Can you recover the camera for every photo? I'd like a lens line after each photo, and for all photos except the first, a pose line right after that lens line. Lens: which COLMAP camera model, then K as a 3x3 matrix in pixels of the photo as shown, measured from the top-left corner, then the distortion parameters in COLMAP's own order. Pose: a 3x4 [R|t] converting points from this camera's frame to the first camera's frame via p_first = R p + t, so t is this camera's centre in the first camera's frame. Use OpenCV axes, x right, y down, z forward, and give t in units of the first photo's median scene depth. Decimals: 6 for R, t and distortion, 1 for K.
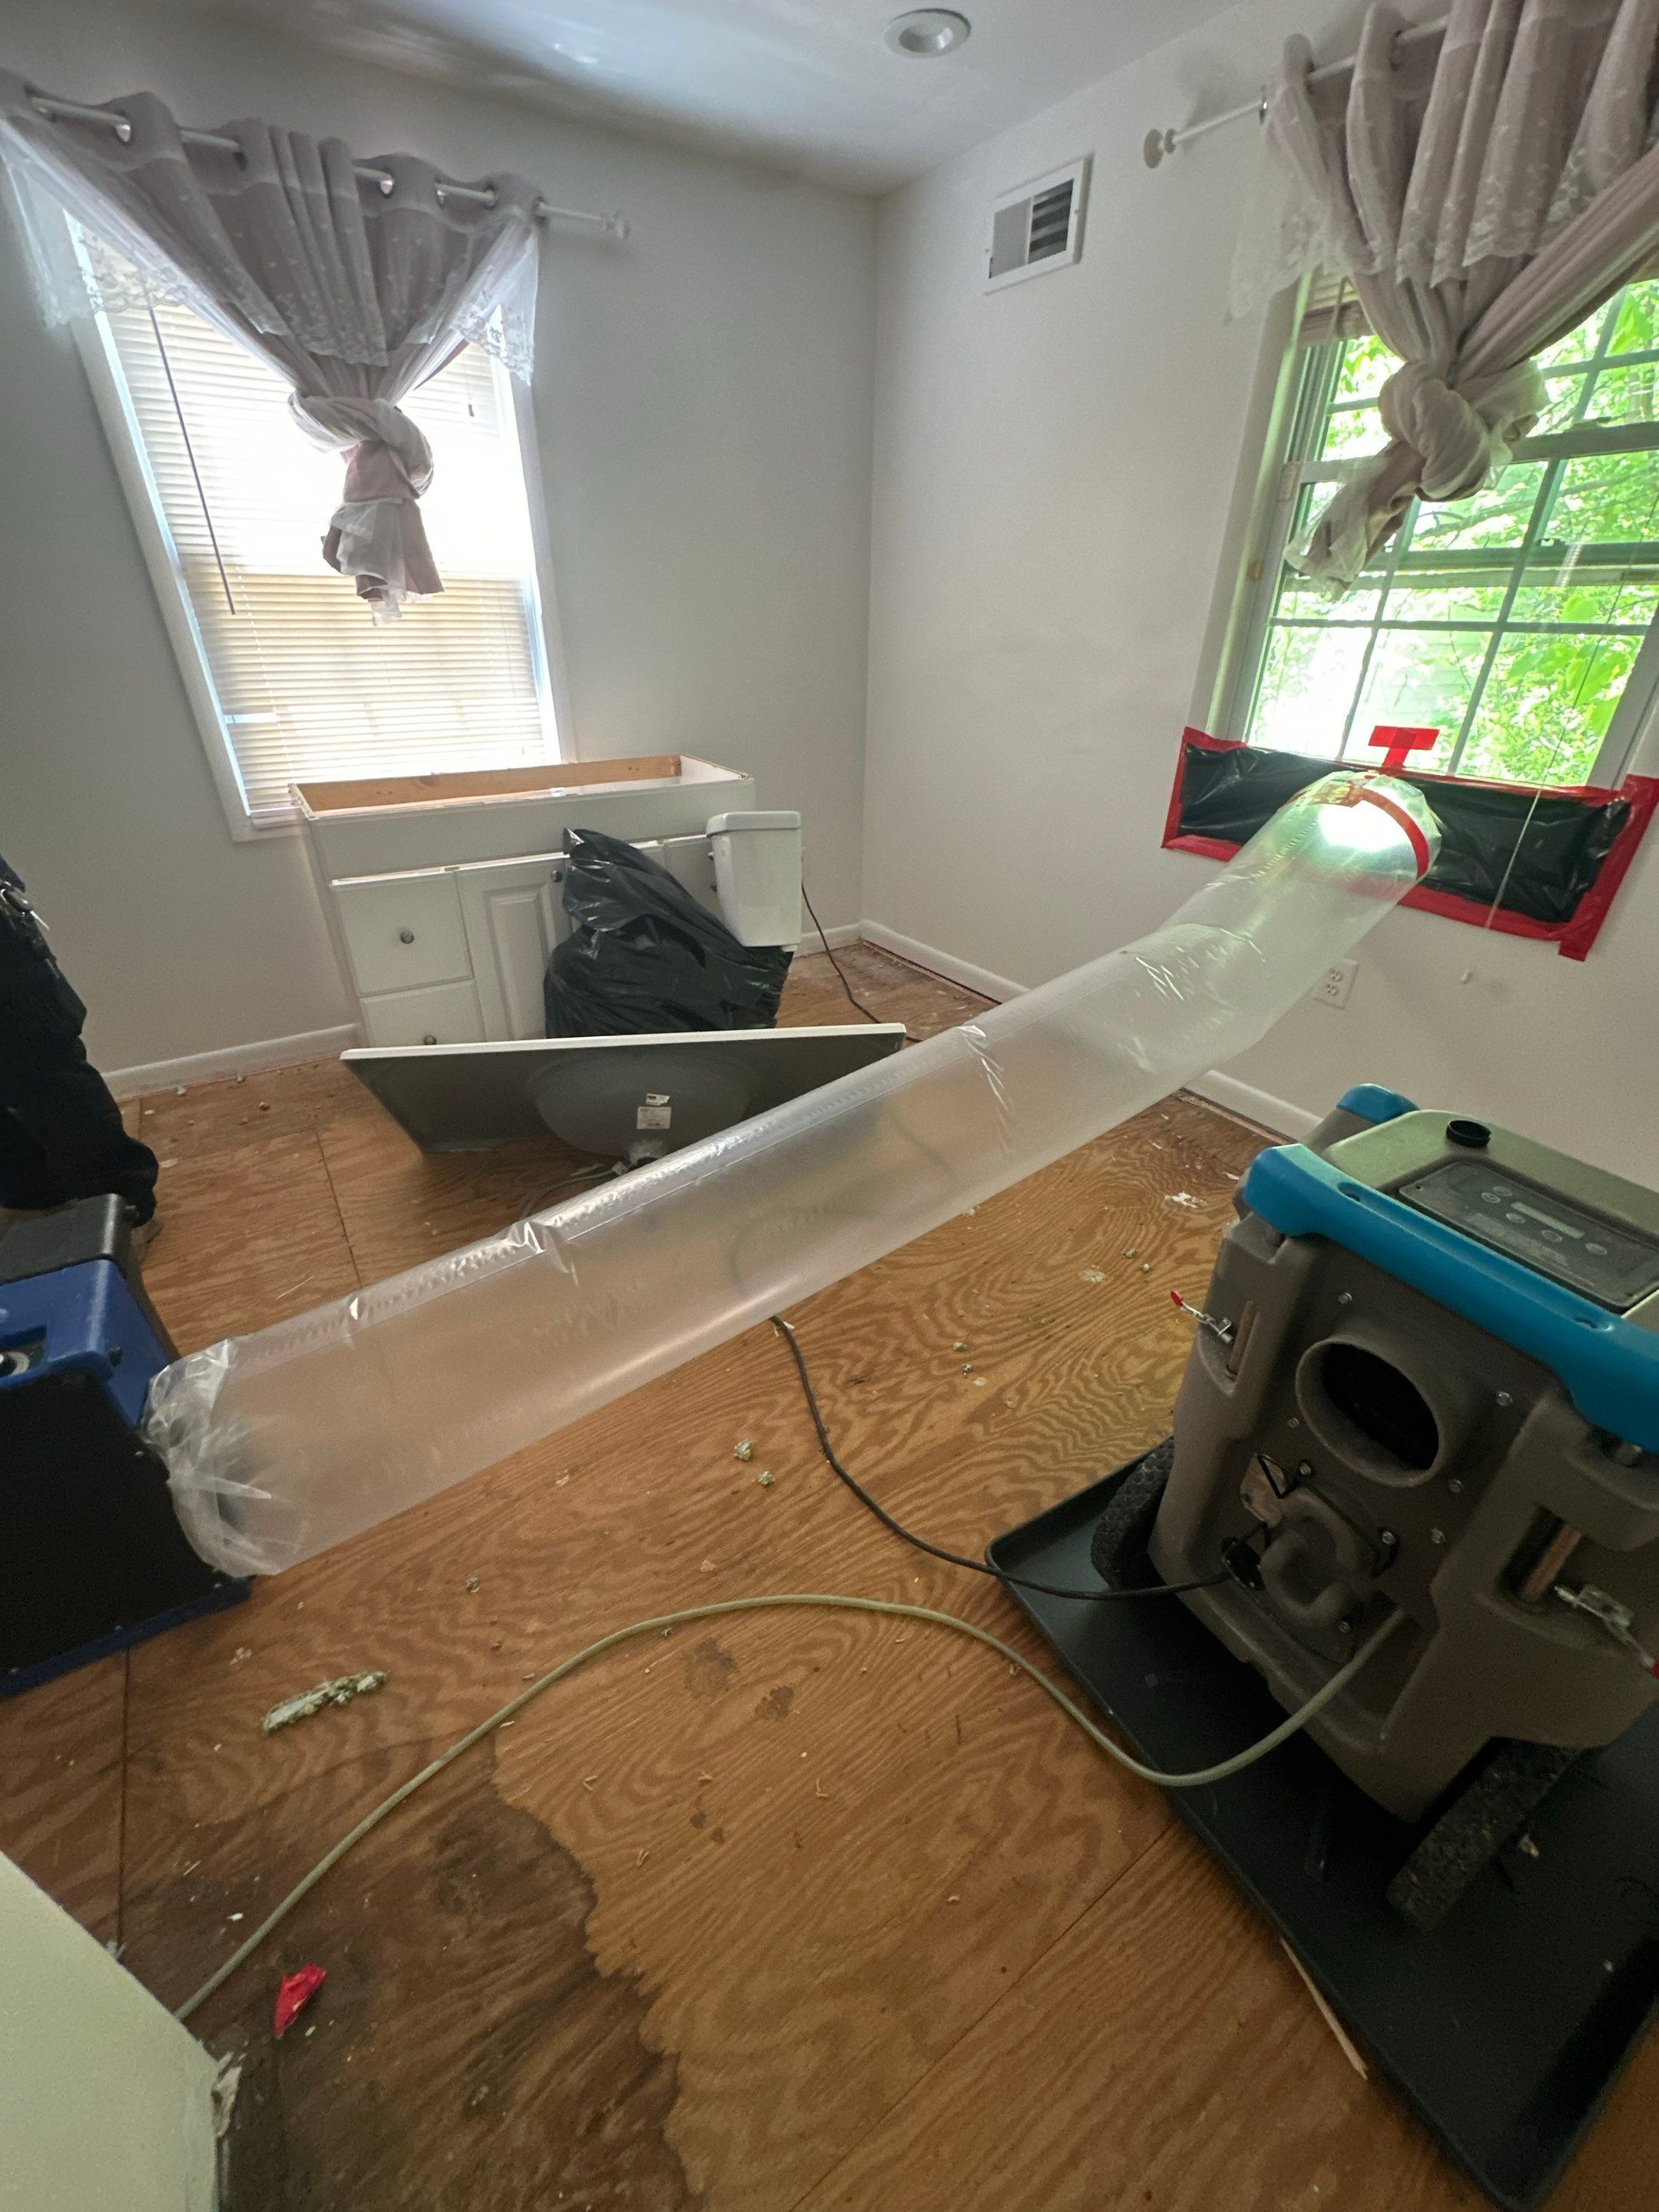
lens RADIAL K [[889.3, 0, 829.5], [0, 889.3, 1106.0], [0, 0, 1]] dist [0.000612, -0.000318]
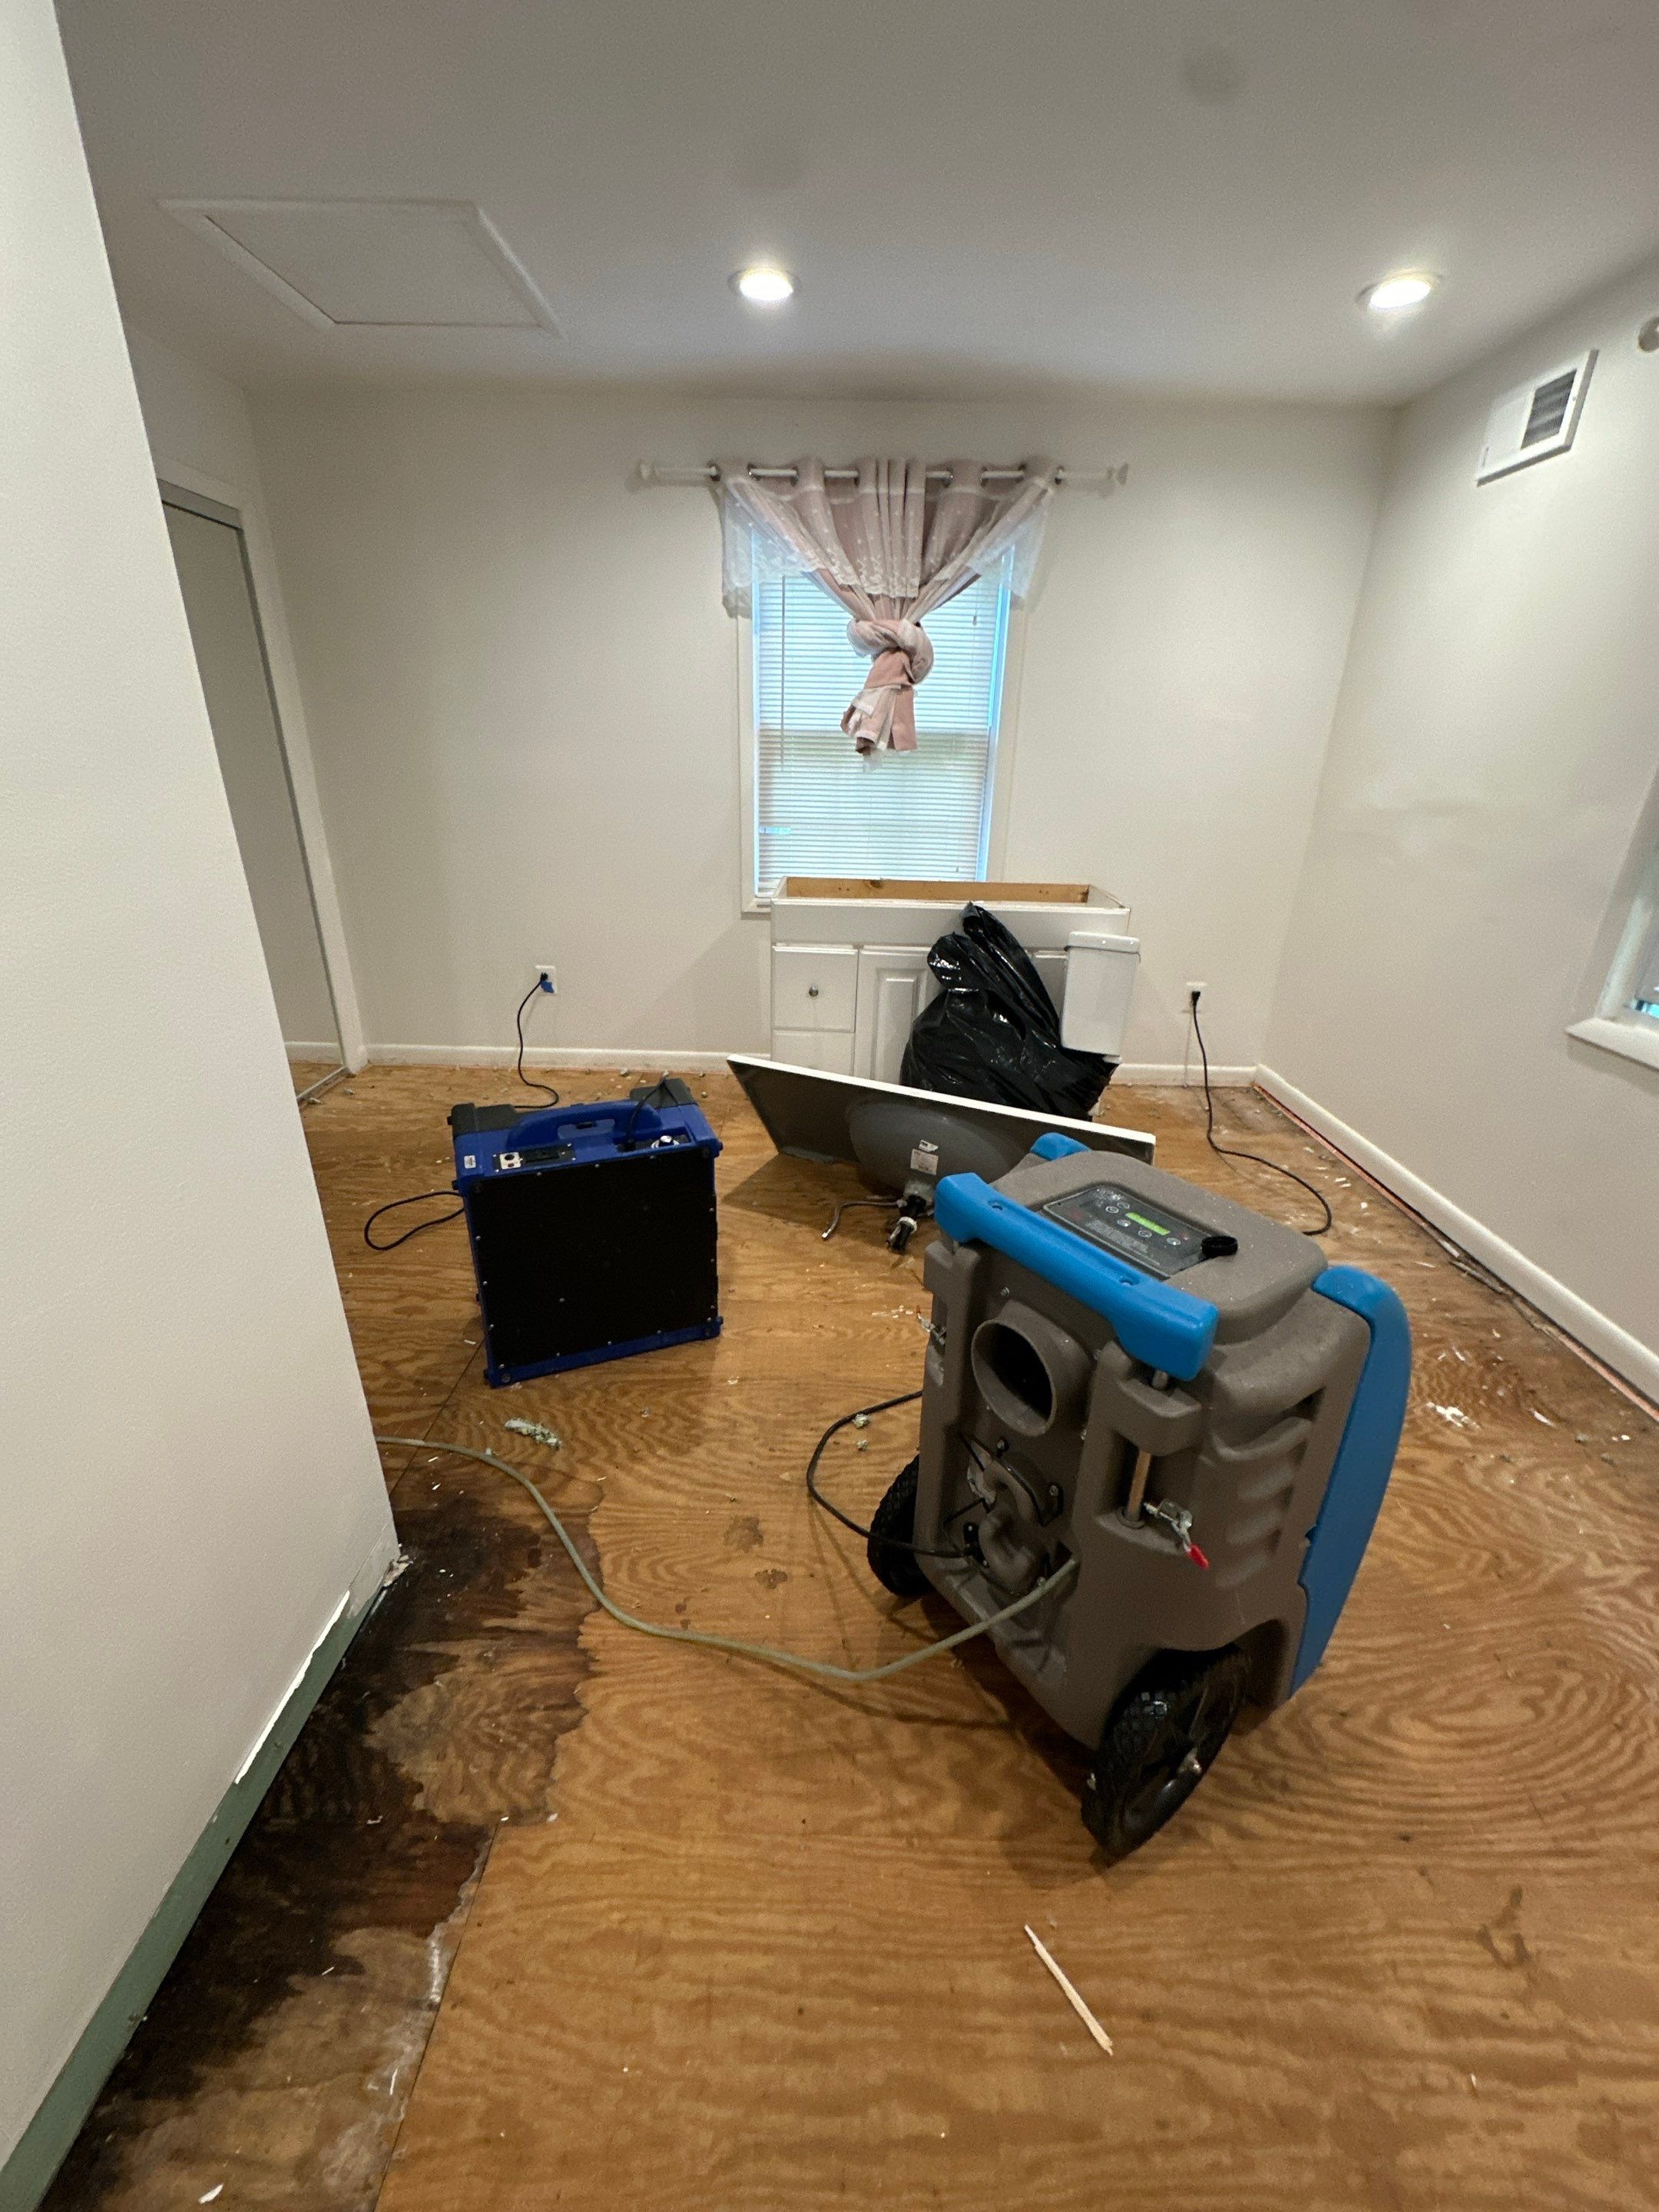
lens RADIAL K [[889.3, 0, 829.5], [0, 889.3, 1106.0], [0, 0, 1]] dist [0.000612, -0.000318]
pose [[0.825925, 0.221171, -0.518586, 0.284282], [-0.288718, 0.955995, -0.052105, 0.038068], [0.484242, 0.192760, 0.853436, -0.095709]]
